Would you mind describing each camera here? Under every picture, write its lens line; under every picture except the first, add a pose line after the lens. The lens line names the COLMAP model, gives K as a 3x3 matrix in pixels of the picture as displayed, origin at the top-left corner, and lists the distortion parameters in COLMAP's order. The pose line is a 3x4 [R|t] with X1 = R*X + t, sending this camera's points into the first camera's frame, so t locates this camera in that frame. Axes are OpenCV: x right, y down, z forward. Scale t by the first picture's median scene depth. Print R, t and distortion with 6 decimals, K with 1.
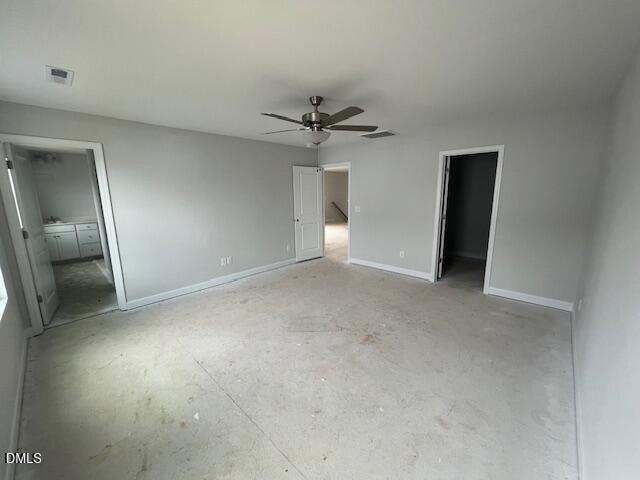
lens RADIAL K [[257.5, 0, 320.0], [0, 257.5, 240.0], [0, 0, 1]] dist [0.003050, -0.002169]
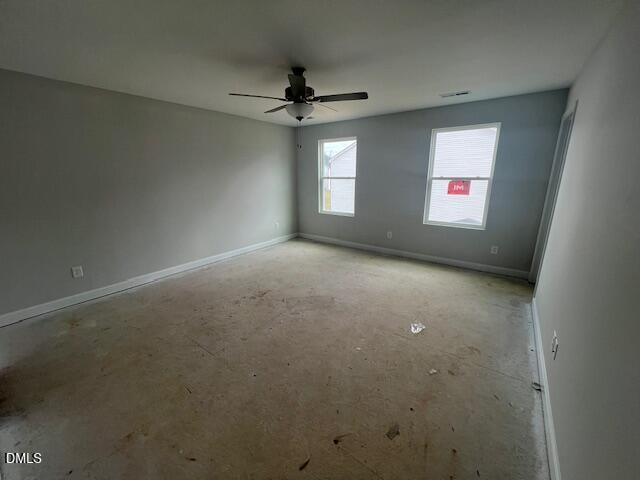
lens RADIAL K [[257.5, 0, 320.0], [0, 257.5, 240.0], [0, 0, 1]] dist [0.003050, -0.002169]
pose [[-0.992991, 0.047969, -0.108016, 0.037695], [-0.002185, 0.906325, 0.422575, -0.340814], [0.118168, 0.419849, -0.899868, 1.905928]]
